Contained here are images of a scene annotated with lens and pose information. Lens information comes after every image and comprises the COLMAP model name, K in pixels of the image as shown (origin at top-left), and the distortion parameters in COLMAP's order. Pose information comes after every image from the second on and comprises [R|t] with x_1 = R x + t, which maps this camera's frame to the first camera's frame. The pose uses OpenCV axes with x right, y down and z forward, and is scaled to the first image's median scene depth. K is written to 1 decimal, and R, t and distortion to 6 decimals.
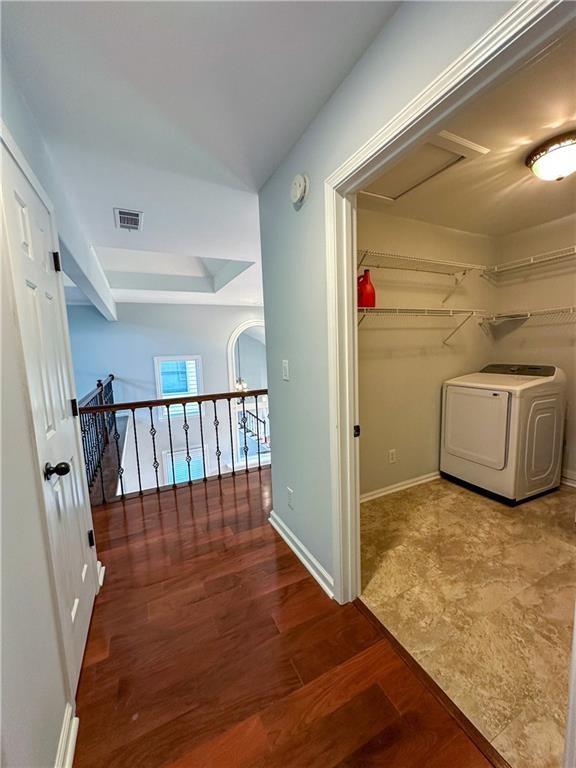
lens RADIAL K [[308.8, 0, 288.5], [0, 308.8, 385.9], [0, 0, 1]] dist [-0.001303, 0.000038]
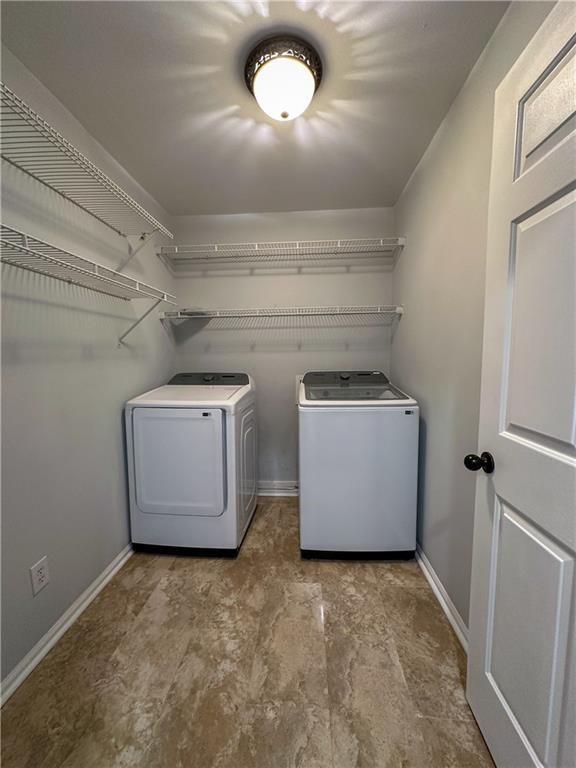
lens RADIAL K [[308.8, 0, 288.7], [0, 308.8, 383.6], [0, 0, 1]] dist [-0.001303, 0.000038]
pose [[0.500785, -0.051540, 0.864036, 0.141360], [0.091836, 0.995755, 0.006170, -0.026821], [-0.860686, 0.076260, 0.503392, 0.435720]]
